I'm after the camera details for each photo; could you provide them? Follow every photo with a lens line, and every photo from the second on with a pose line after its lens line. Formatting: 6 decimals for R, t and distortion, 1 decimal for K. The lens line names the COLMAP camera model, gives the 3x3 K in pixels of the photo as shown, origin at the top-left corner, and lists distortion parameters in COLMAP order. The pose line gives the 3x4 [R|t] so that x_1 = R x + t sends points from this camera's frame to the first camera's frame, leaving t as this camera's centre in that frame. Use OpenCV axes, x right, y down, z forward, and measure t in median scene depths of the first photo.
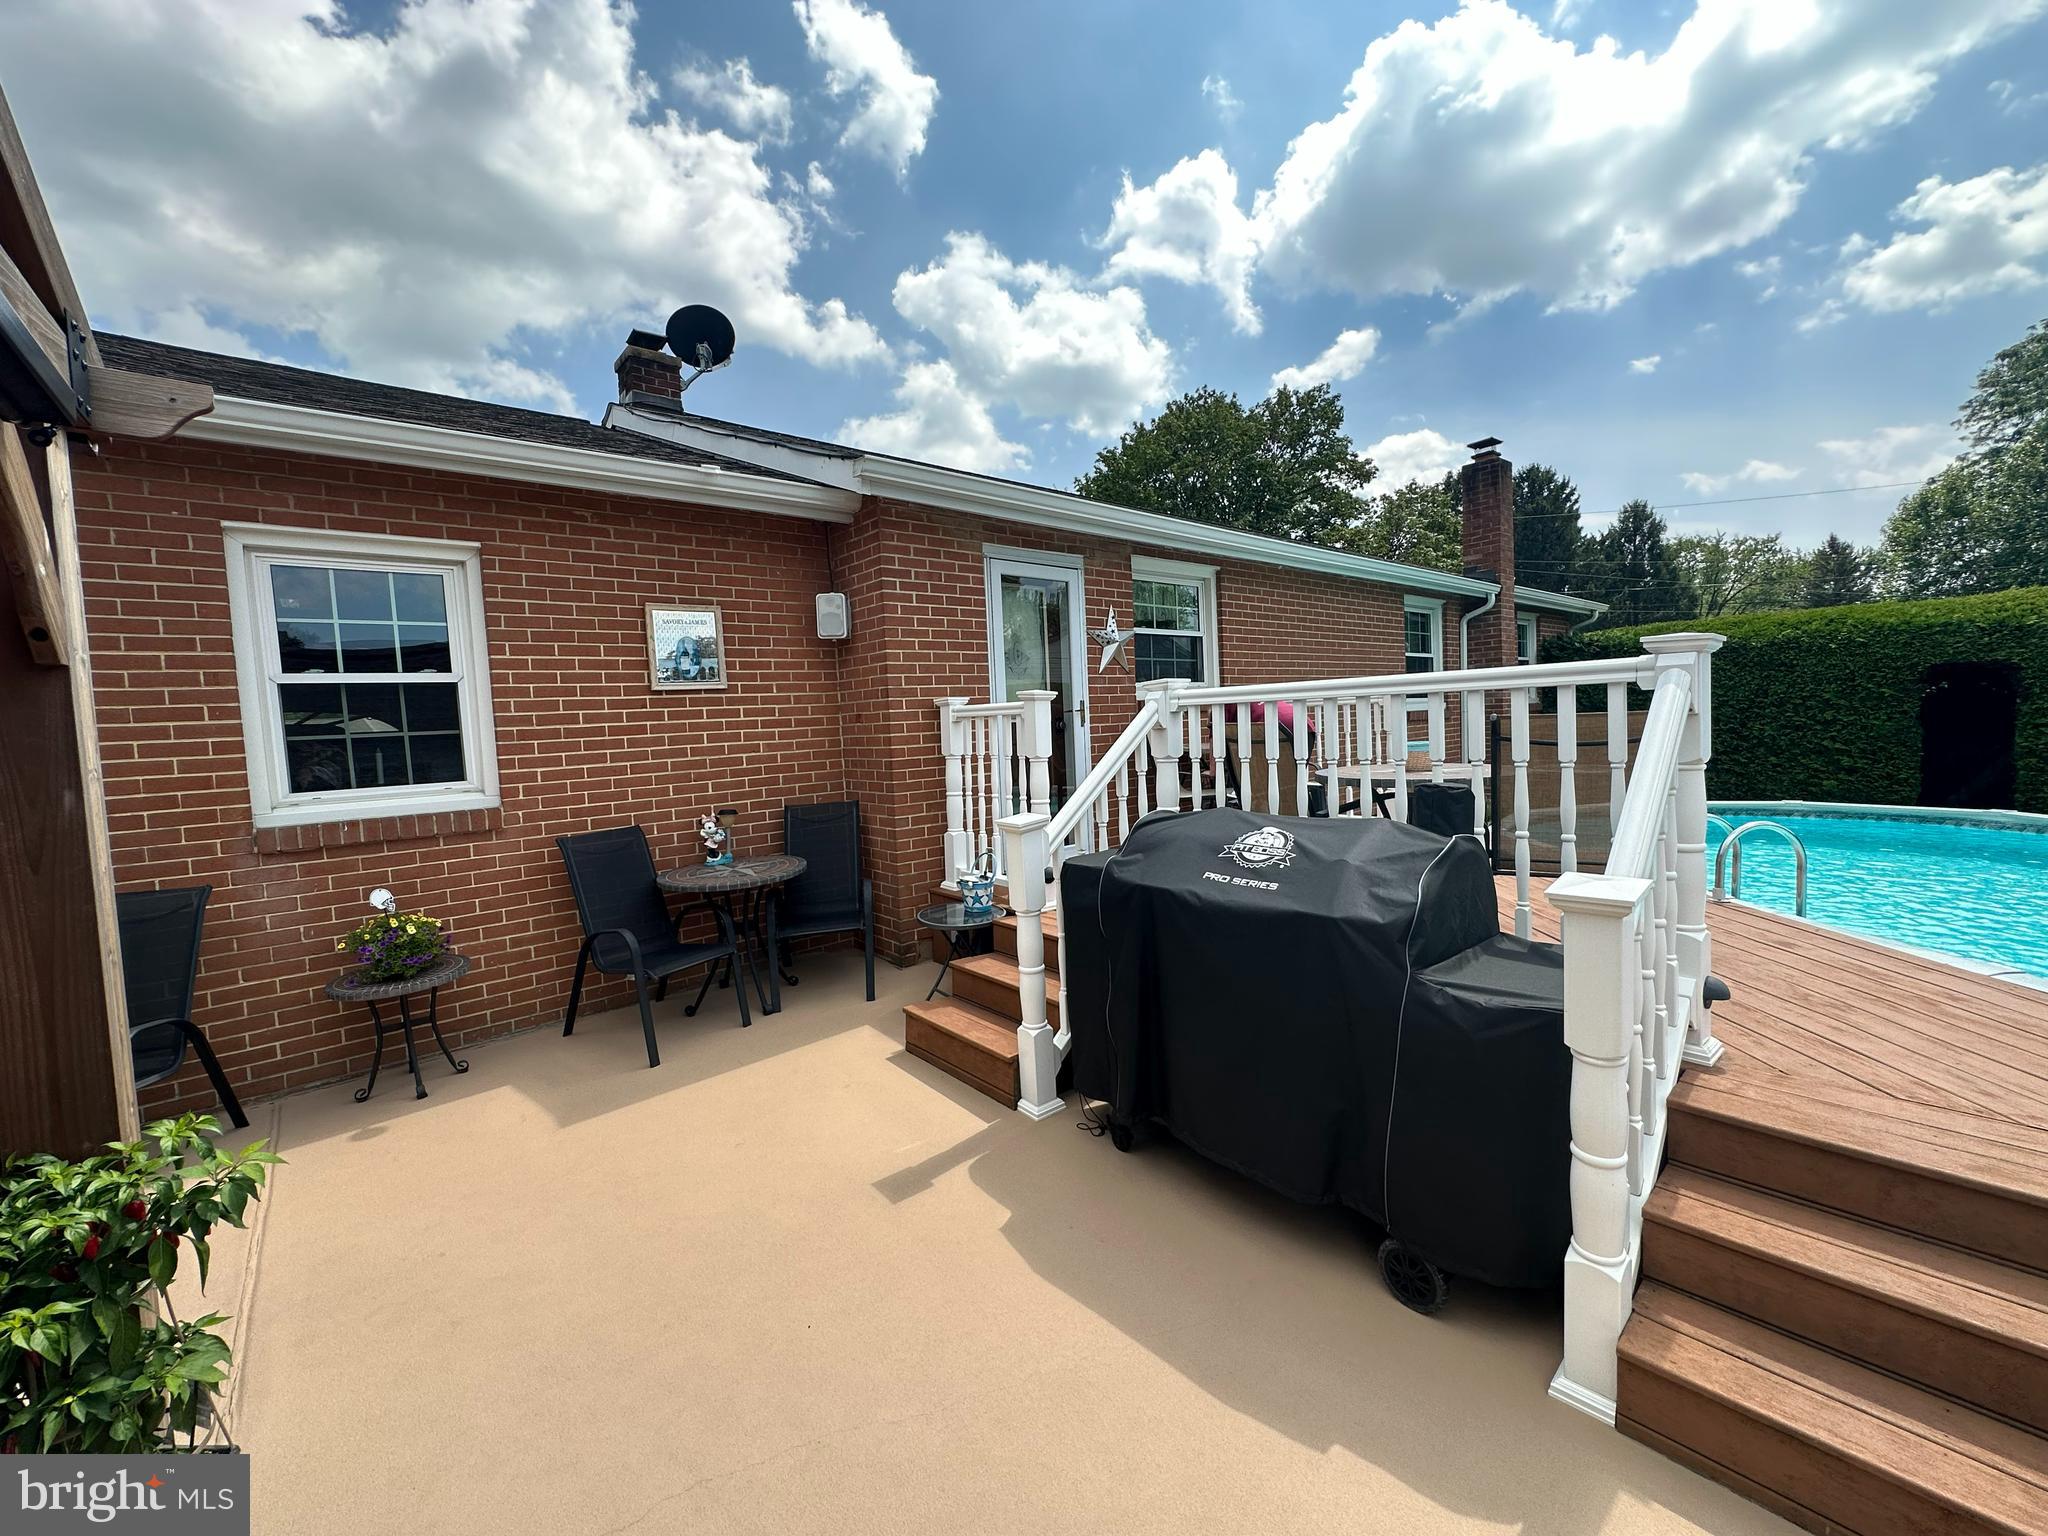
lens RADIAL K [[824.4, 0, 1027.6], [0, 824.4, 772.6], [0, 0, 1]] dist [-0.003050, -0.000363]
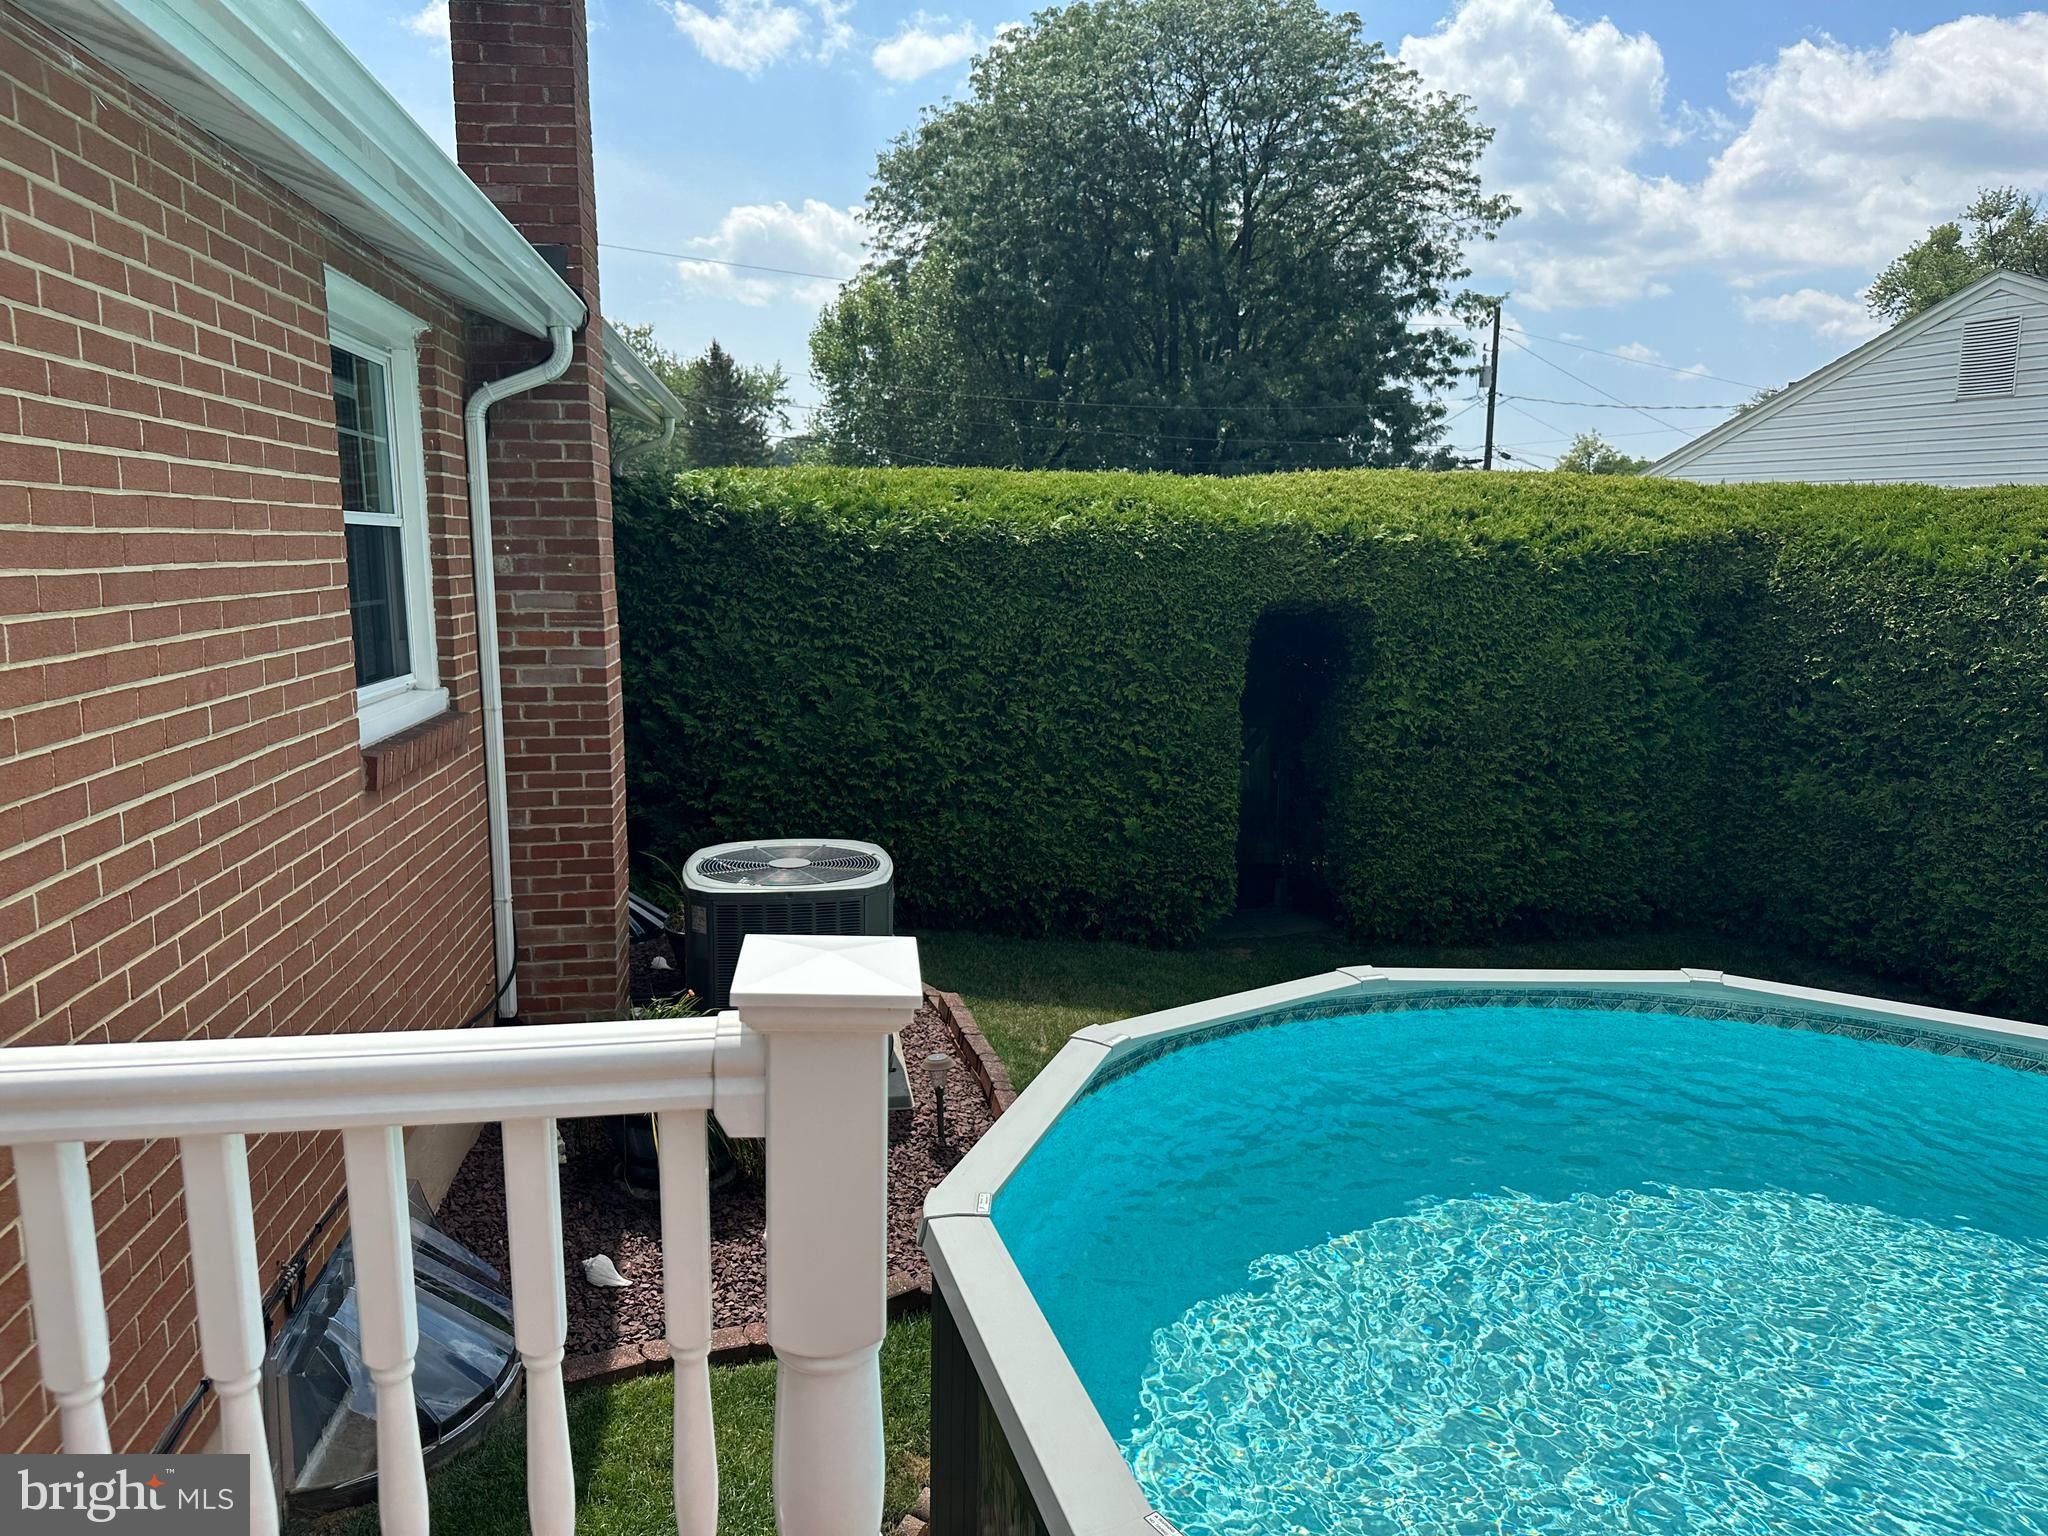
lens RADIAL K [[1434.5, 0, 1031.1], [0, 1434.5, 783.7], [0, 0, 1]] dist [0.067844, -0.089541]
pose [[0.536850, -0.092267, 0.838617, 0.186727], [0.026424, 0.995353, 0.092596, -0.092773], [-0.843264, -0.027551, 0.536794, 0.551868]]
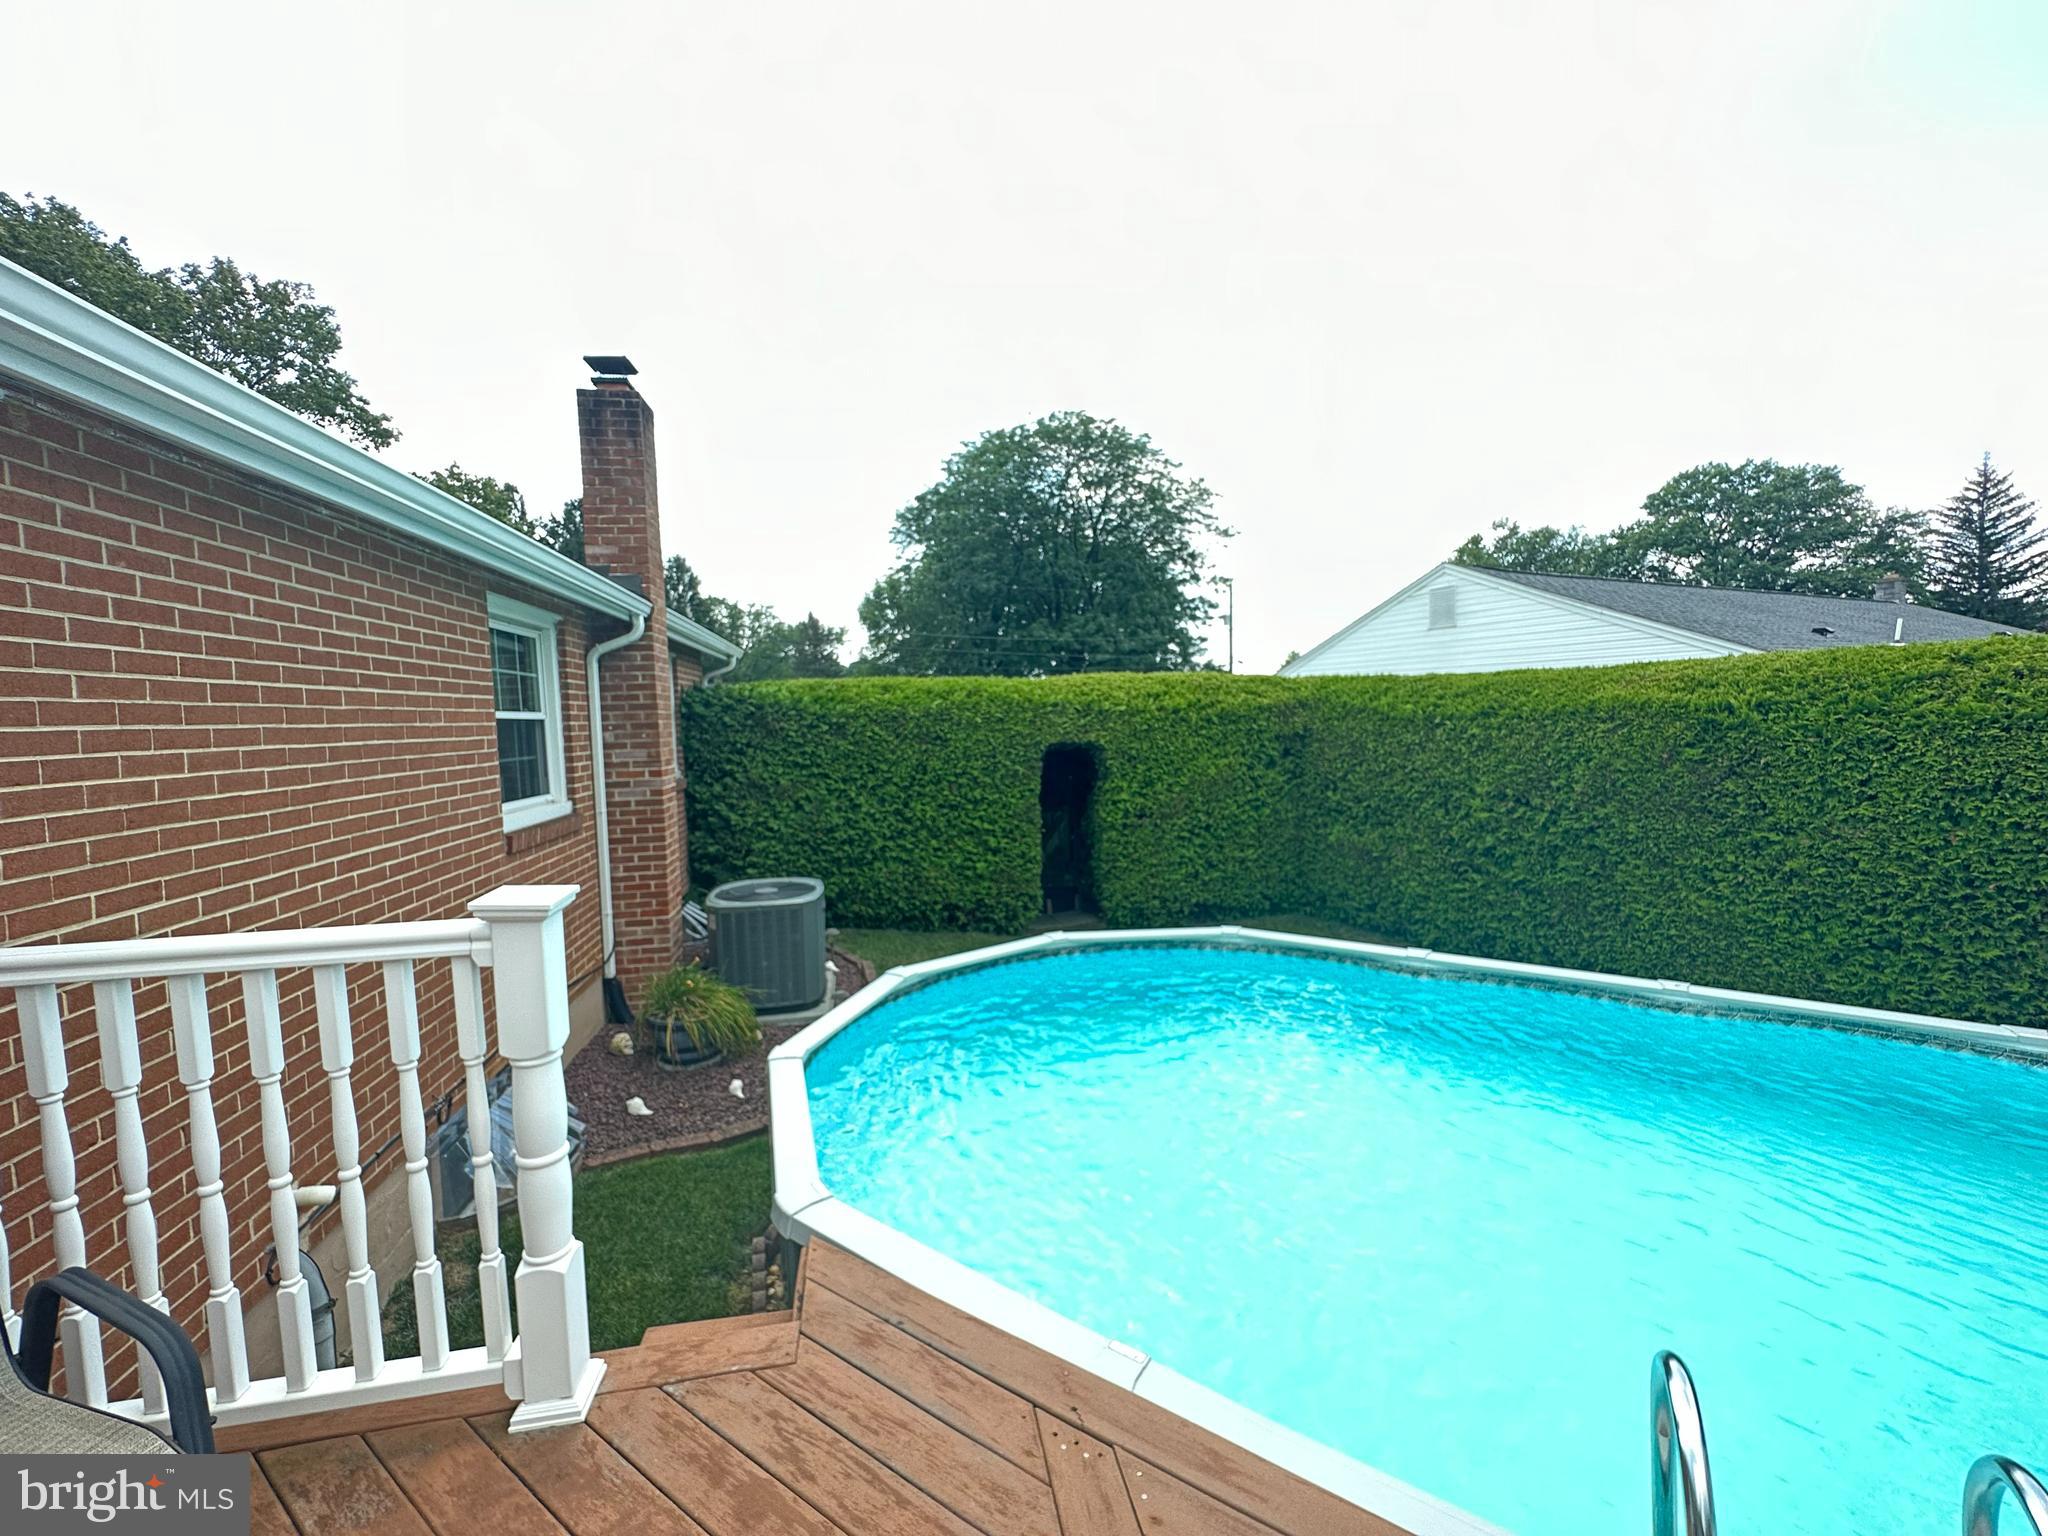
lens RADIAL K [[824.4, 0, 1027.6], [0, 824.4, 772.6], [0, 0, 1]] dist [-0.003050, -0.000363]
pose [[0.506097, -0.027503, 0.862038, 0.185523], [0.057404, 0.998349, -0.001849, -0.085187], [-0.860564, 0.050420, 0.506841, 0.453148]]
